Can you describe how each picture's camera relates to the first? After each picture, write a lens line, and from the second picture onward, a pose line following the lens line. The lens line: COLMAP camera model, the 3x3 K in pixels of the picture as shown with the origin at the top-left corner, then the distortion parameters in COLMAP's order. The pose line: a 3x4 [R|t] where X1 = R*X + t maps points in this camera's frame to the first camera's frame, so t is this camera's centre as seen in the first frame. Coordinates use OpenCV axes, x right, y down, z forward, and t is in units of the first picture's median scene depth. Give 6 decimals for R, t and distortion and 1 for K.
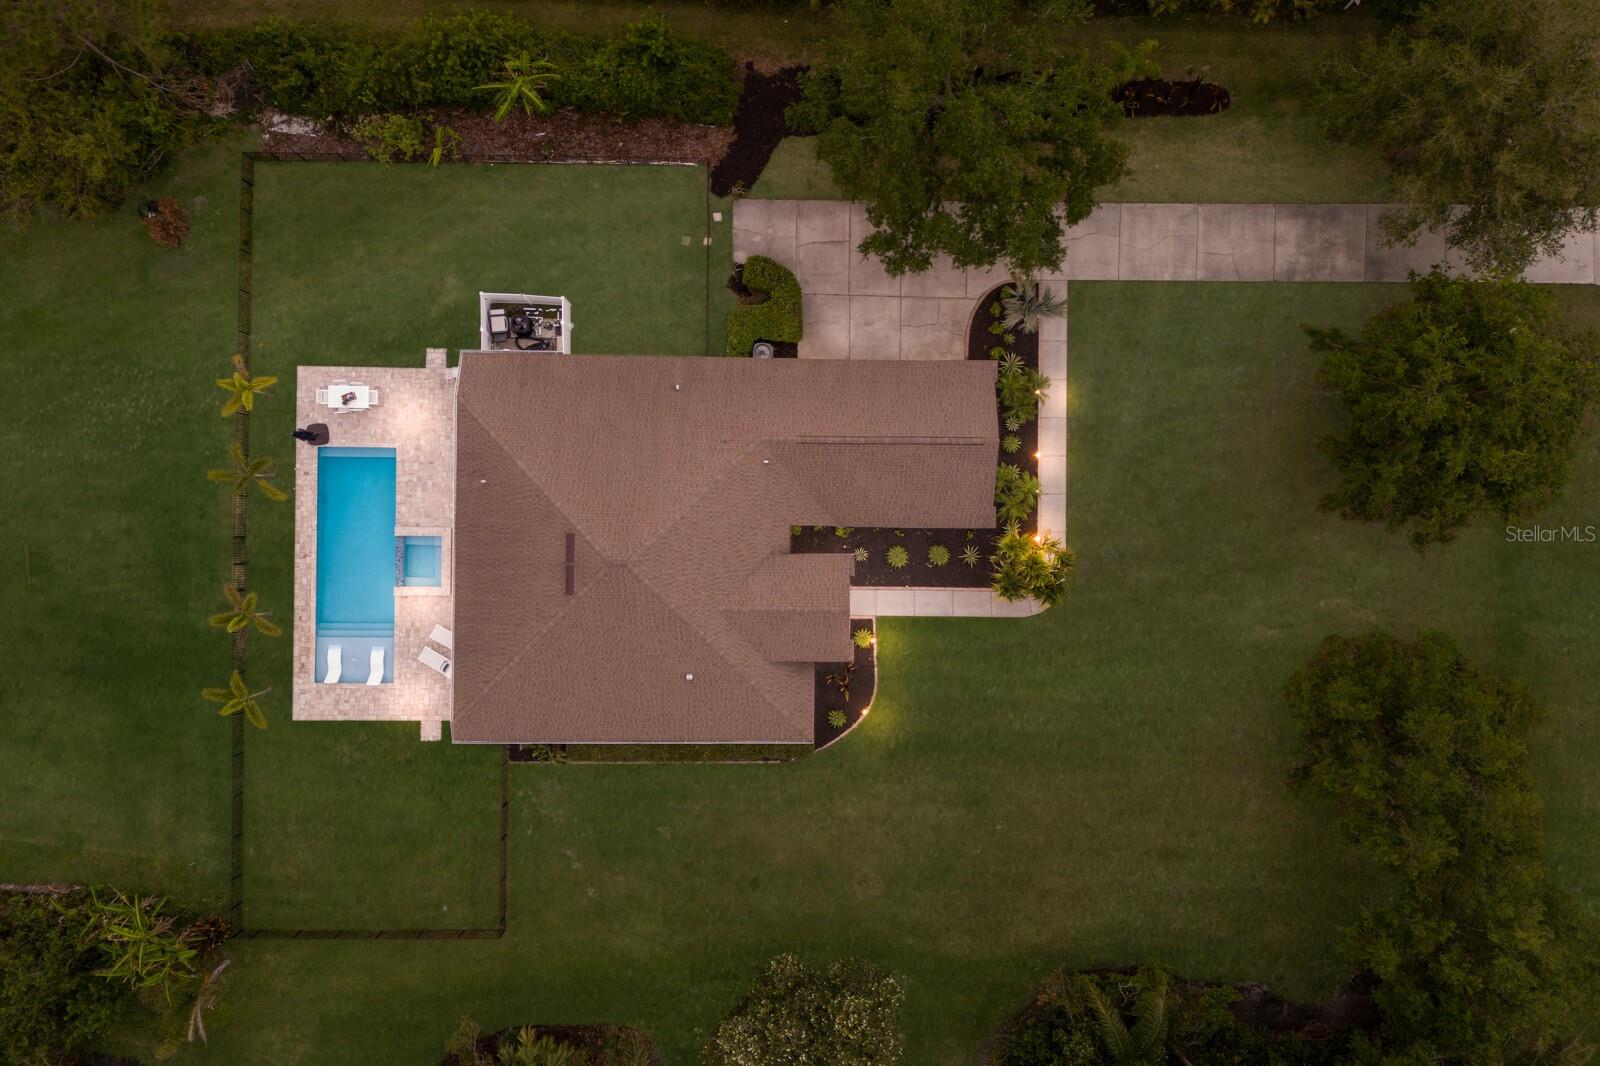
lens RADIAL K [[1191.1, 0, 796.9], [0, 1191.1, 561.3], [0, 0, 1]] dist [0.057107, -0.044825]
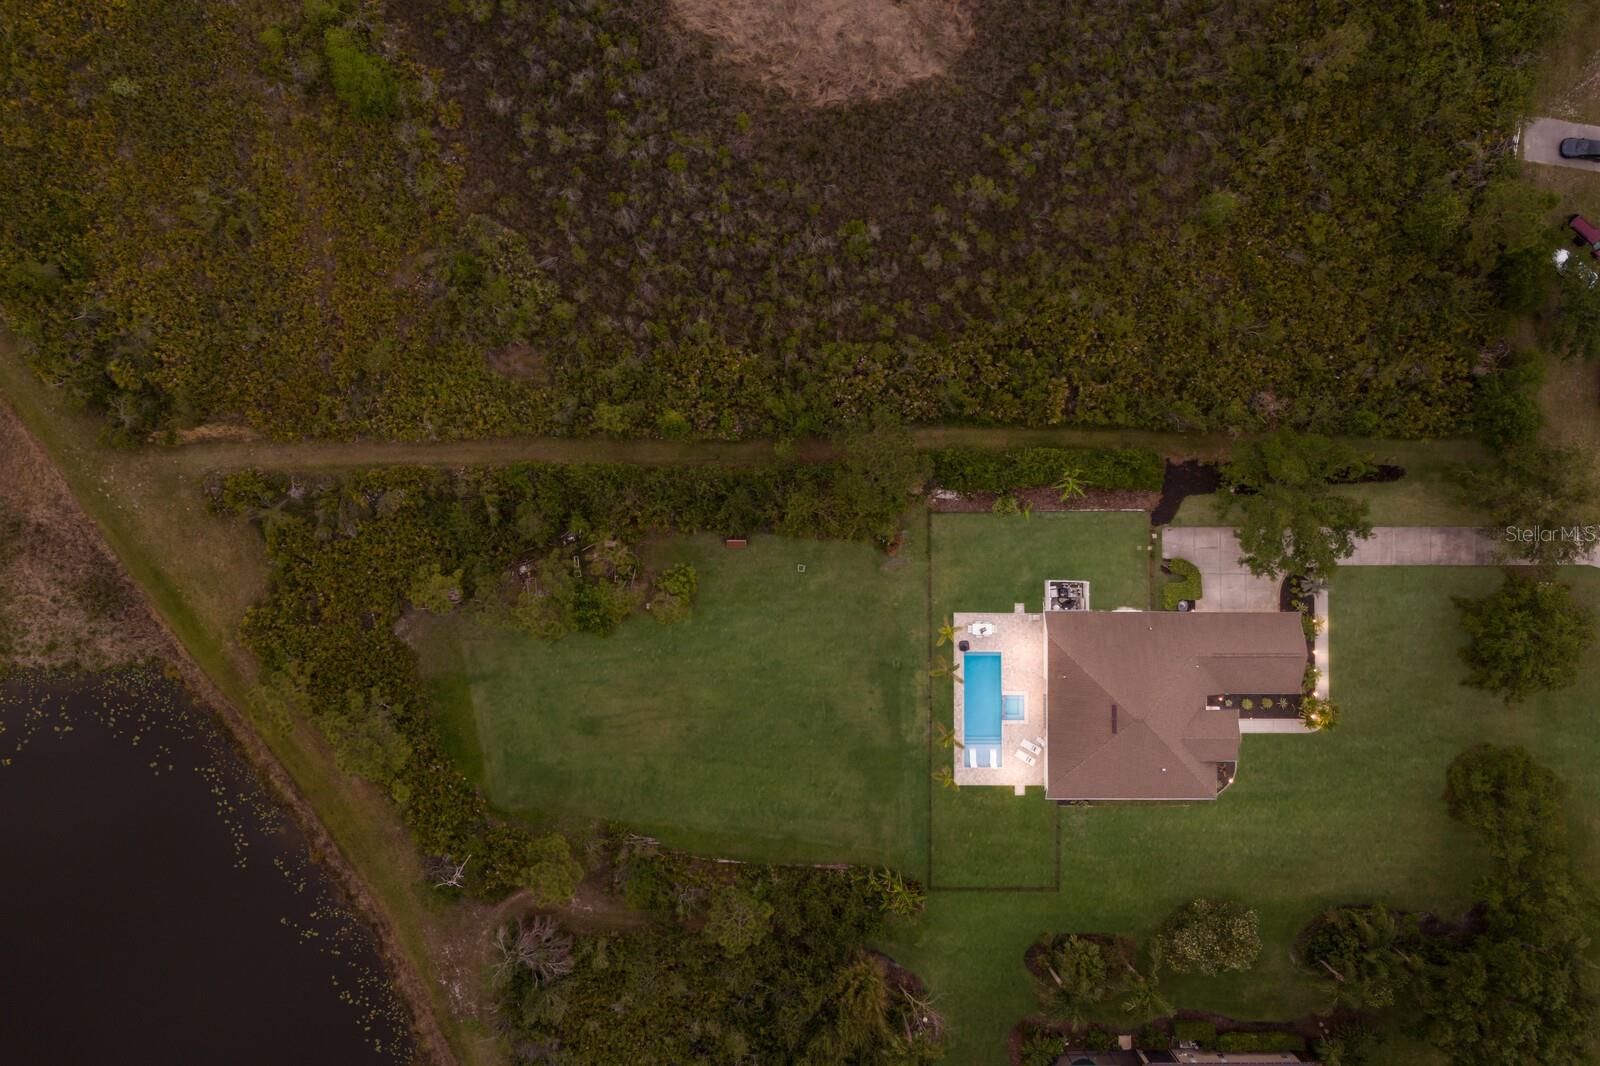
lens RADIAL K [[1149.8, 0, 801.1], [0, 1149.8, 524.9], [0, 0, 1]] dist [0.041951, -0.035298]
pose [[0.999972, -0.006974, -0.002816, -0.674363], [0.006992, 0.999955, 0.006445, -0.330165], [0.002771, -0.006465, 0.999975, -0.980218]]
